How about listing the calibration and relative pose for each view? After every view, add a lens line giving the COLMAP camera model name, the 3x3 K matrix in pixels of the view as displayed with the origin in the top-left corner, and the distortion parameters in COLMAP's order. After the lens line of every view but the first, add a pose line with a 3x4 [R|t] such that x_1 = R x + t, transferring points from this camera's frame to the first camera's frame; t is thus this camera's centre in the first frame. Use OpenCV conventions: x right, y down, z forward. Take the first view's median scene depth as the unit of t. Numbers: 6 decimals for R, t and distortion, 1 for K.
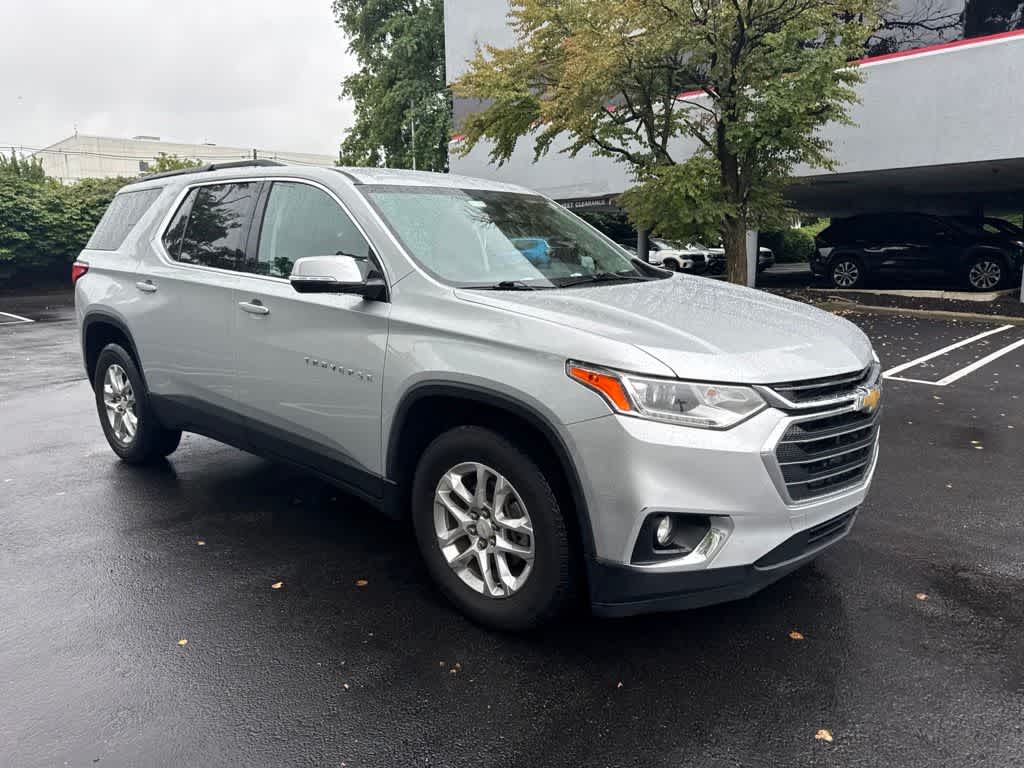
lens RADIAL K [[736.7, 0, 517.8], [0, 736.7, 384.9], [0, 0, 1]] dist [0.046942, -0.042403]
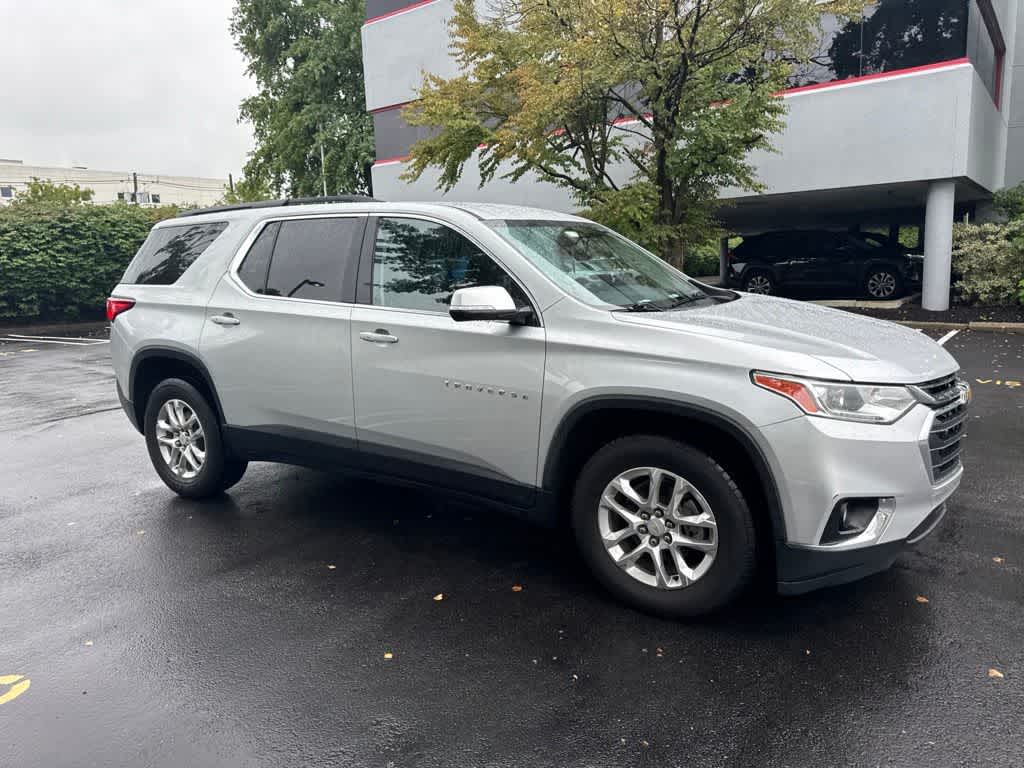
lens RADIAL K [[731.4, 0, 516.1], [0, 731.4, 385.1], [0, 0, 1]] dist [0.078584, -0.089824]
pose [[0.988539, -0.046102, 0.143754, -0.099794], [0.049766, 0.998519, -0.021996, -0.000959], [-0.142527, 0.028898, 0.989369, -0.016925]]
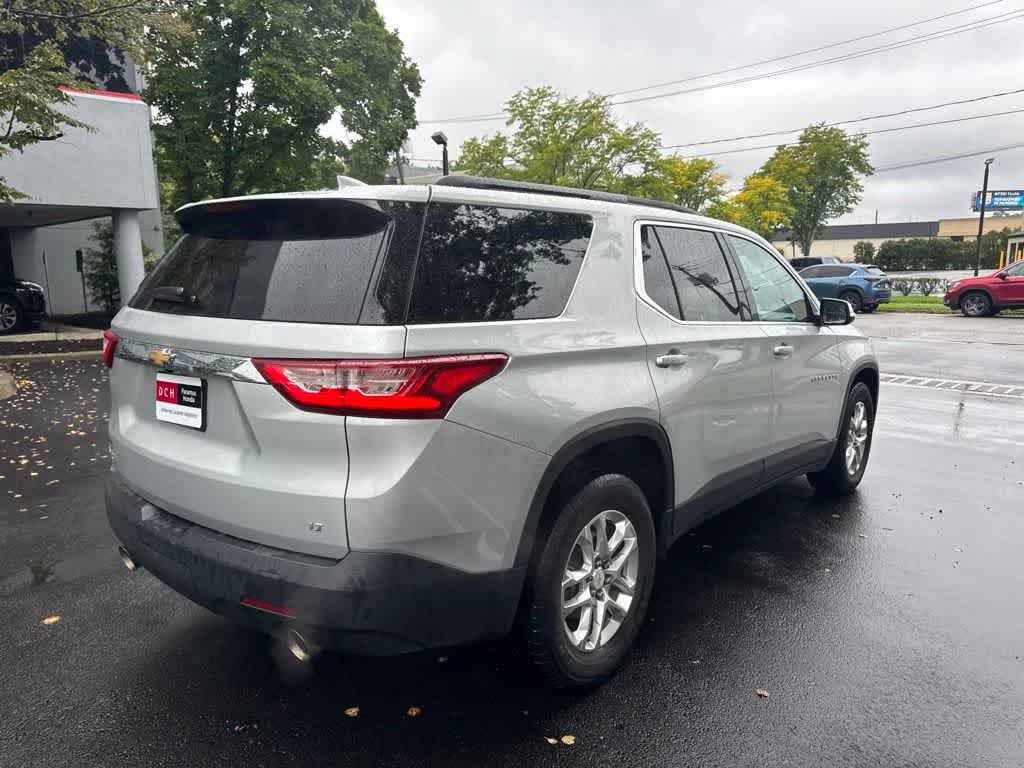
lens RADIAL K [[737.7, 0, 509.3], [0, 737.7, 398.9], [0, 0, 1]] dist [0.041750, -0.031543]
pose [[-0.016079, -0.164519, 0.986243, -0.461819], [0.194611, 0.966992, 0.164481, -0.093598], [-0.980749, 0.194578, 0.016469, 0.444370]]
